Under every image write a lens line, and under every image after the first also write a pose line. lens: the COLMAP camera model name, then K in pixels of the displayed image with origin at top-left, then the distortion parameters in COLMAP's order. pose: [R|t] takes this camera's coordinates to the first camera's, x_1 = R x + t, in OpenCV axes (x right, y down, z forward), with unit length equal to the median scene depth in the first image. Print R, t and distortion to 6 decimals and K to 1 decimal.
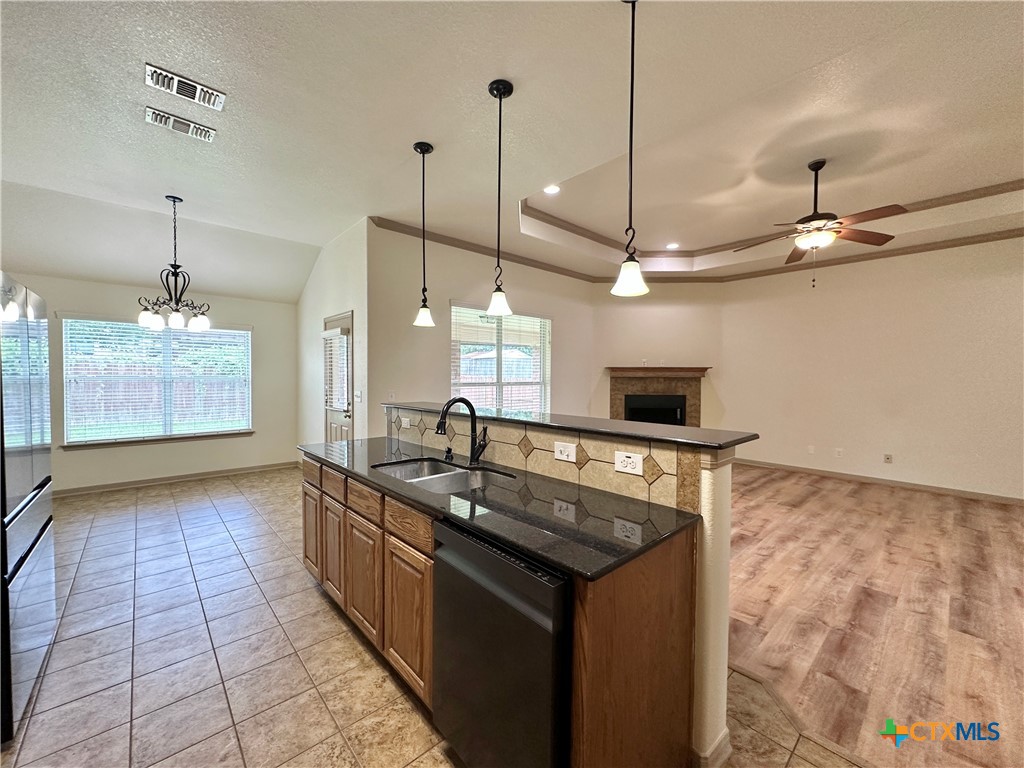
lens RADIAL K [[406.7, 0, 512.6], [0, 406.7, 384.6], [0, 0, 1]] dist [-0.000907, 0.000211]
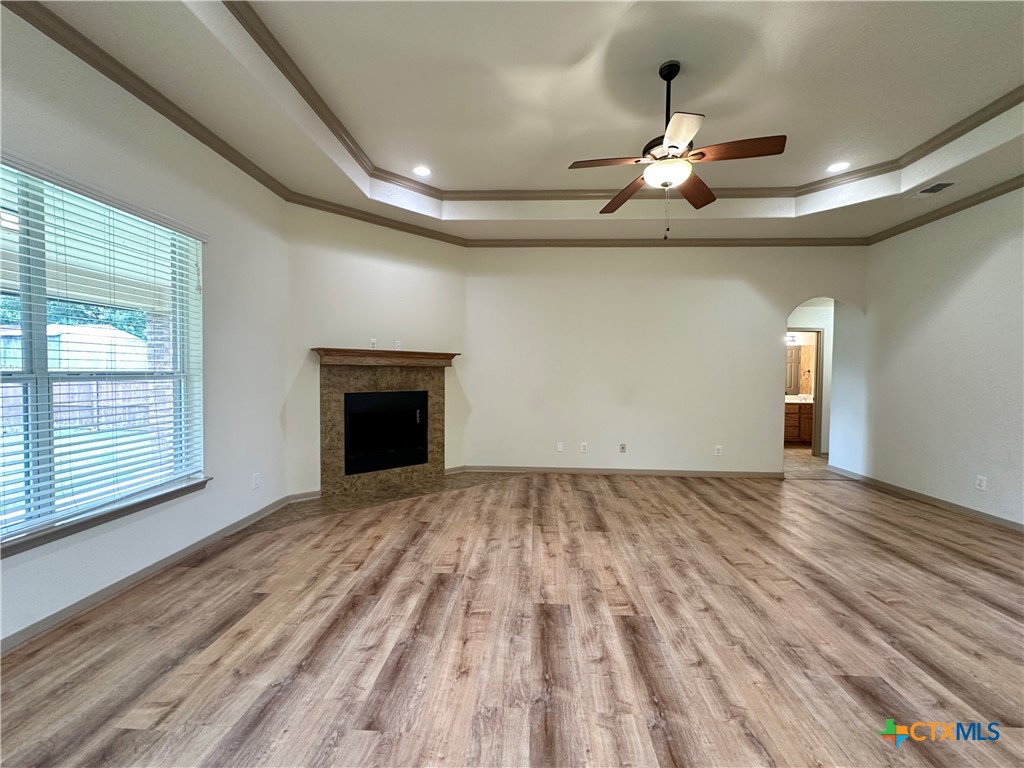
lens RADIAL K [[414.8, 0, 512.8], [0, 414.8, 384.2], [0, 0, 1]] dist [-0.000296, 0.000155]
pose [[0.711183, -0.019405, 0.702739, 0.015222], [0.010825, 0.999803, 0.016653, 0.005417], [-0.702924, -0.004237, 0.711253, 0.634306]]
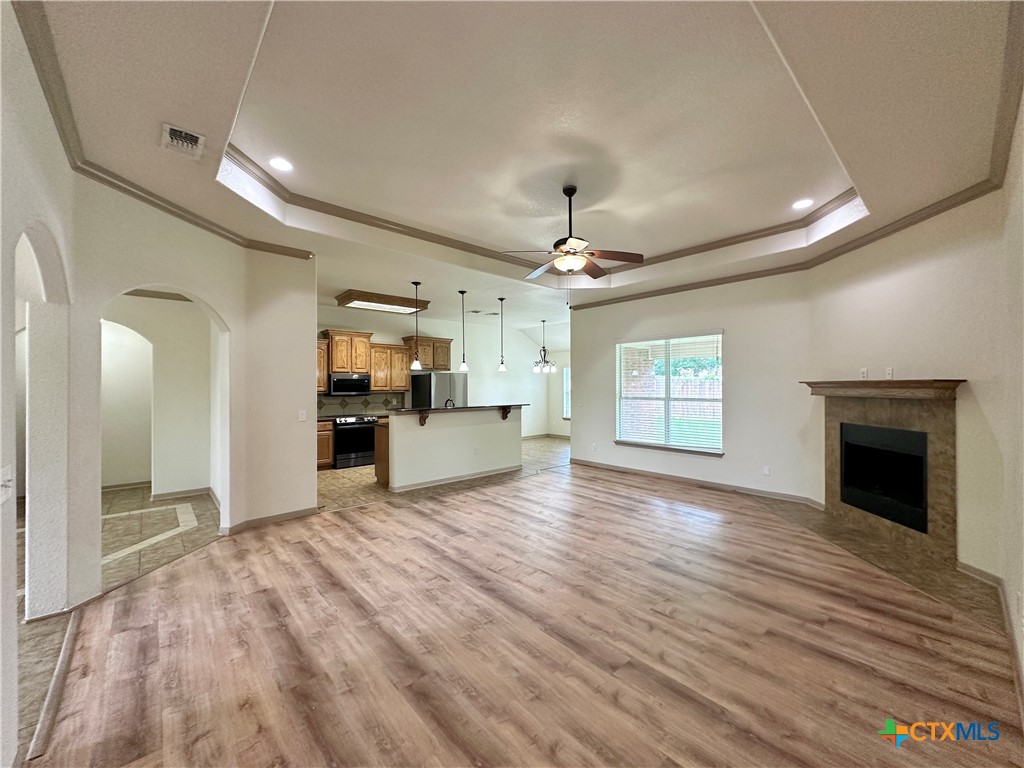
lens RADIAL K [[406.7, 0, 512.6], [0, 406.7, 384.6], [0, 0, 1]] dist [-0.000907, 0.000211]
pose [[-0.008167, -0.007602, -0.999938, 1.691492], [-0.021020, 0.999751, -0.007429, -0.037422], [0.999746, 0.020958, -0.008325, 0.831475]]
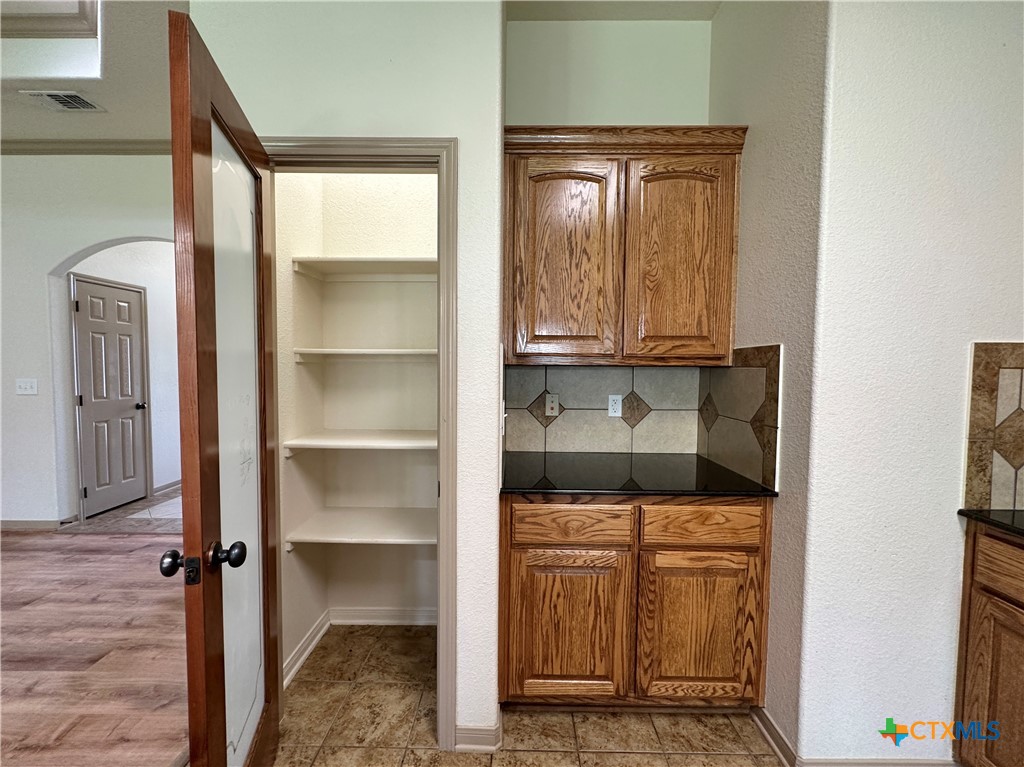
lens RADIAL K [[414.8, 0, 512.8], [0, 414.8, 383.7], [0, 0, 1]] dist [-0.000296, 0.000155]
pose [[-0.736220, -0.043941, 0.675315, -0.002374], [0.002632, 0.997696, 0.067786, 0.001094], [-0.676738, 0.051683, -0.734408, 0.306730]]
